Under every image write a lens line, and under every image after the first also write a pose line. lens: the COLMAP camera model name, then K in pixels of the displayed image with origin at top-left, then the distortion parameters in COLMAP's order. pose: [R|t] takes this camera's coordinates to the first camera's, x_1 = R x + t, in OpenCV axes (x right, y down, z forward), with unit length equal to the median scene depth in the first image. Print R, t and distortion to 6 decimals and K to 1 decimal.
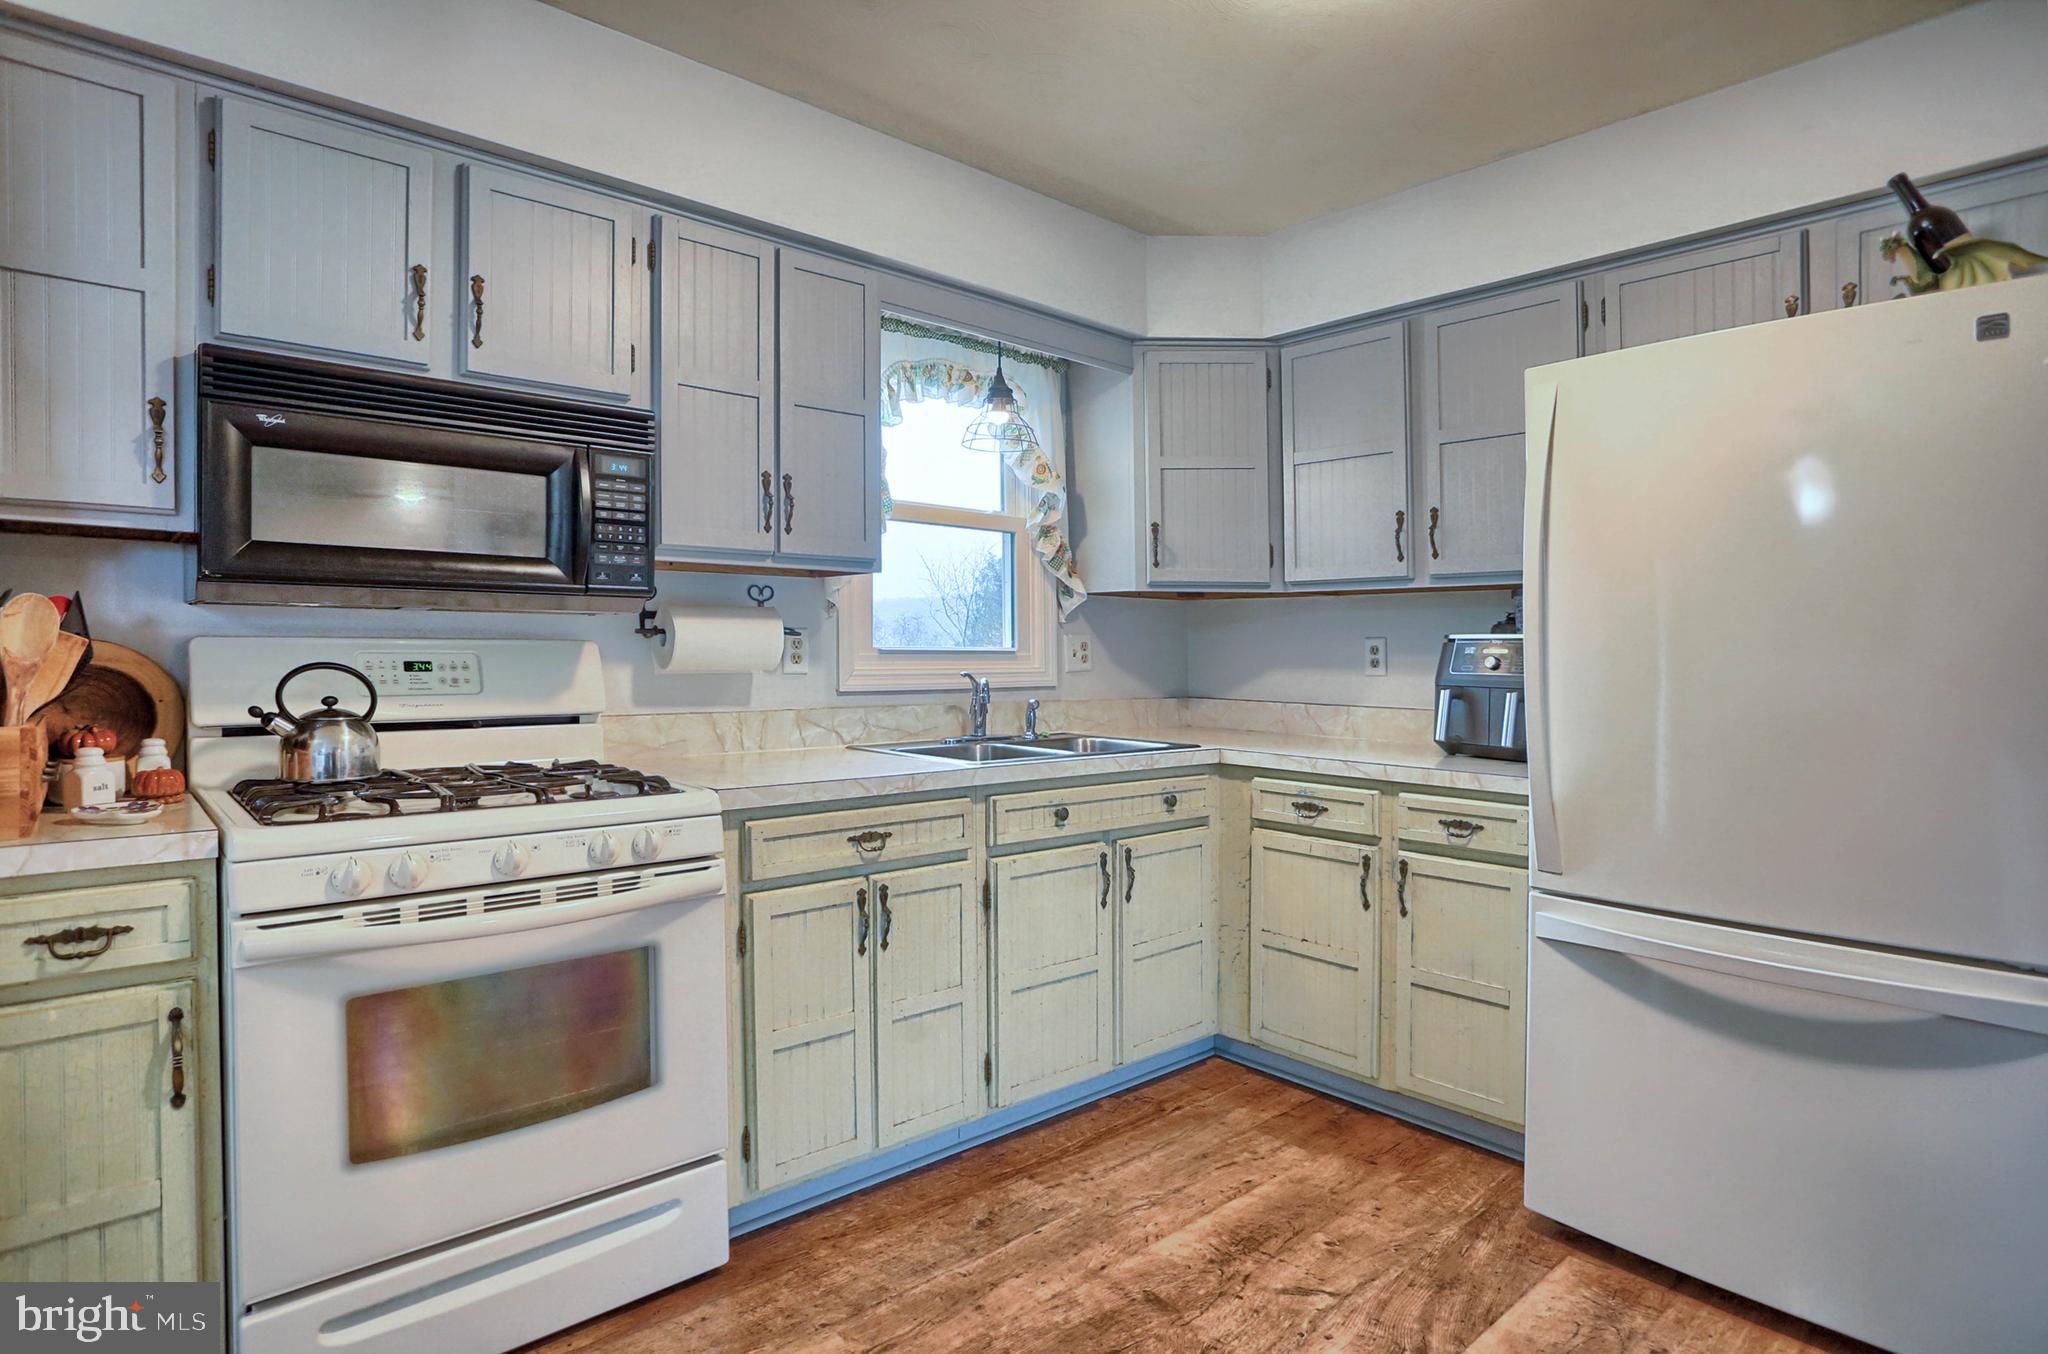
lens RADIAL K [[1098.8, 0, 1020.1], [0, 1098.8, 638.1], [0, 0, 1]] dist [-0.041345, 0.000952]
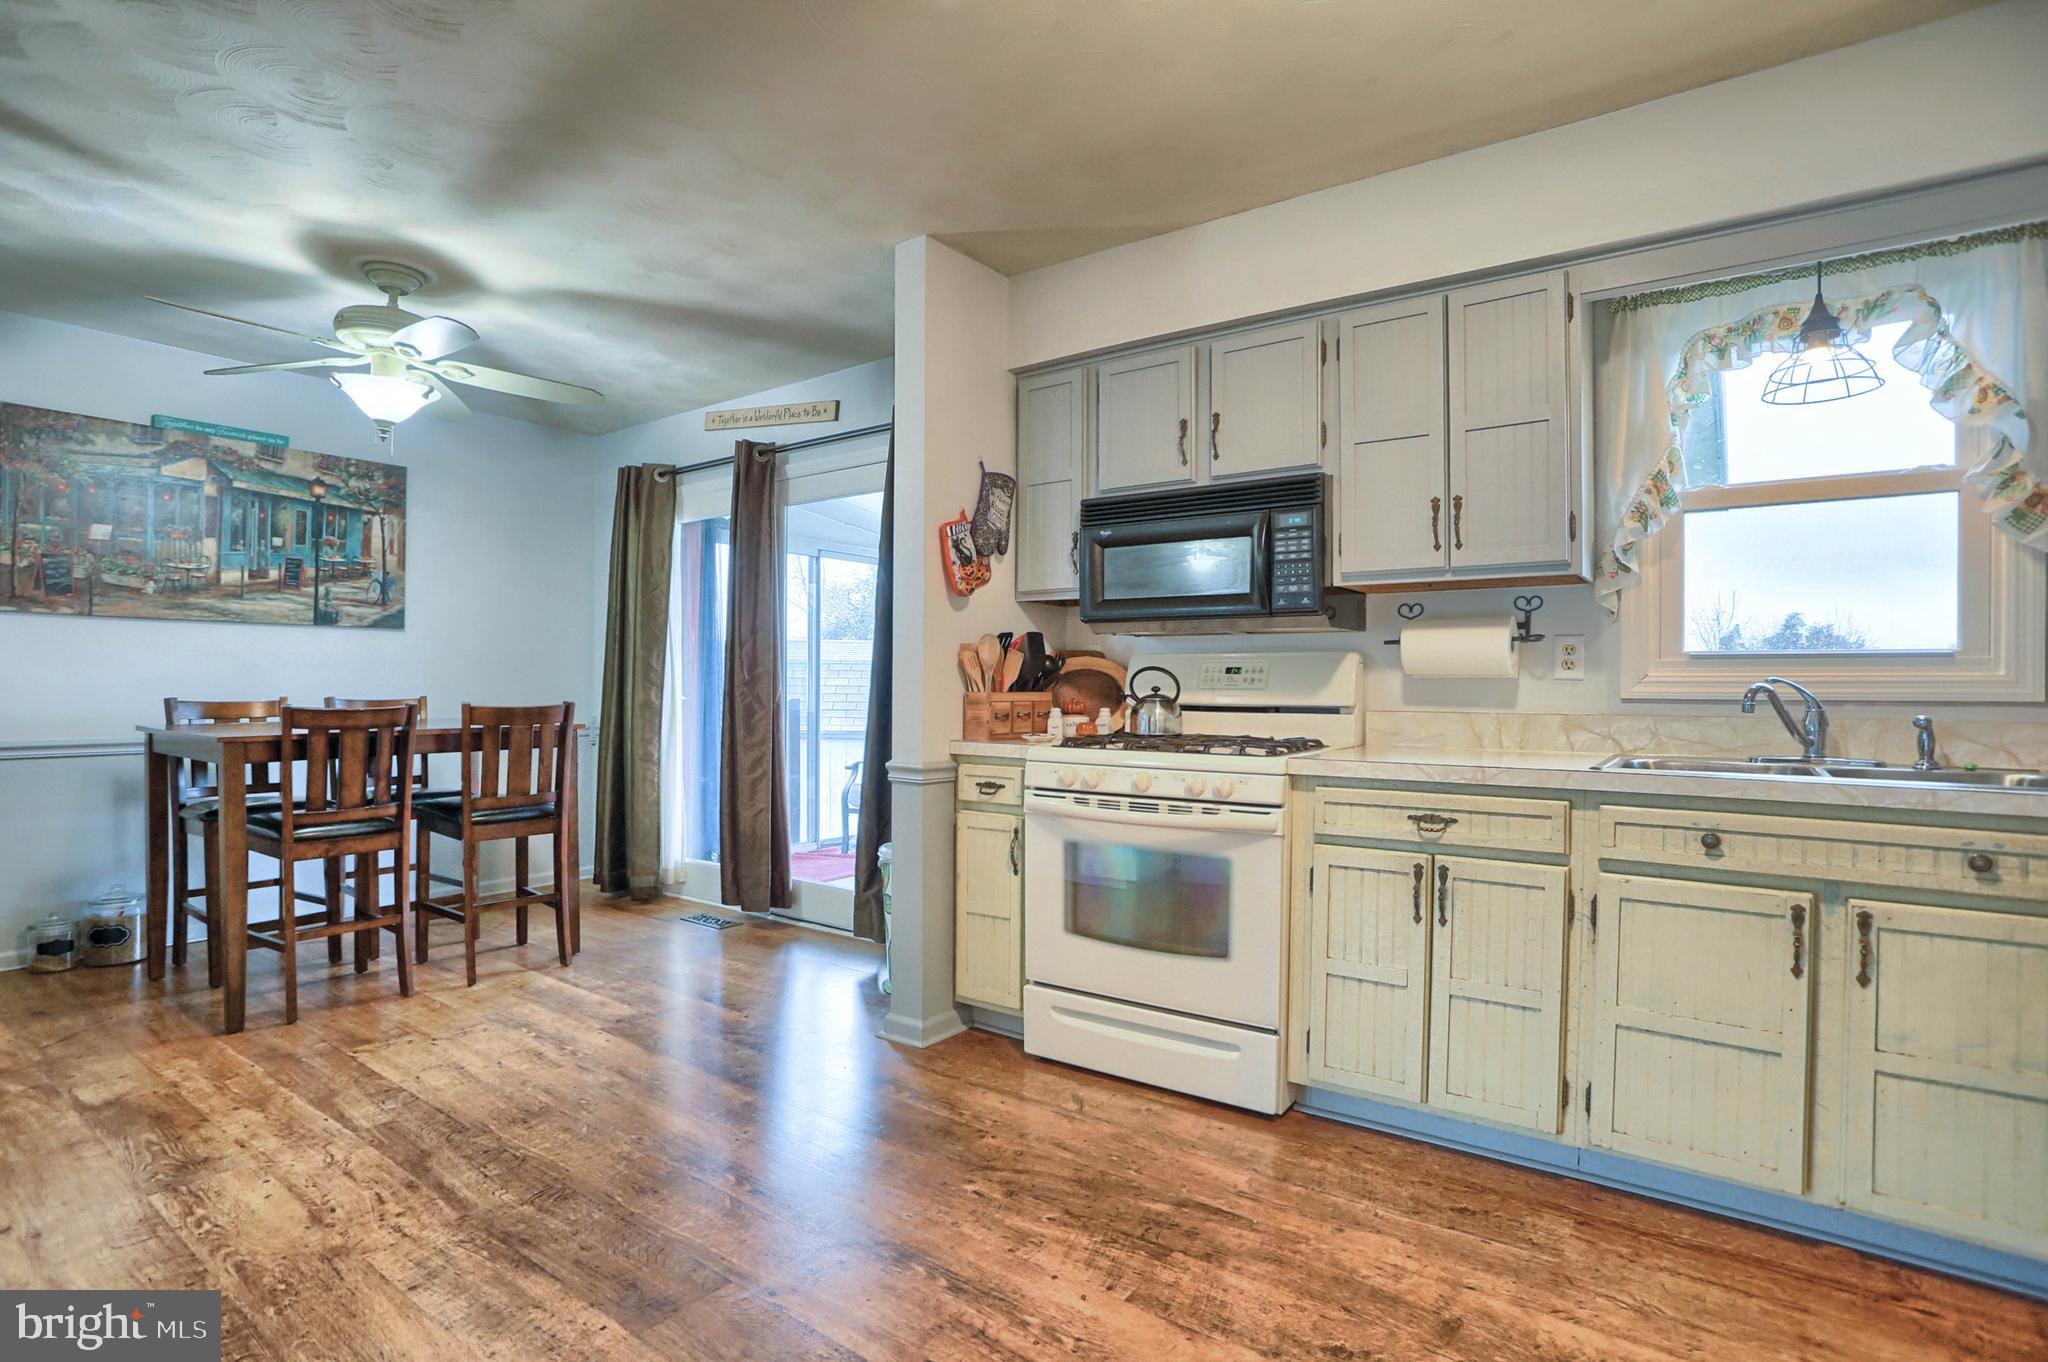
lens RADIAL K [[999.0, 0, 1024.0], [0, 999.0, 681.0], [0, 0, 1]] dist [-0.071496, 0.033343]
pose [[0.210148, -0.011349, -0.977604, 0.745087], [0.004001, 0.999934, -0.010748, 0.053267], [0.977661, -0.001653, 0.210180, 0.398494]]
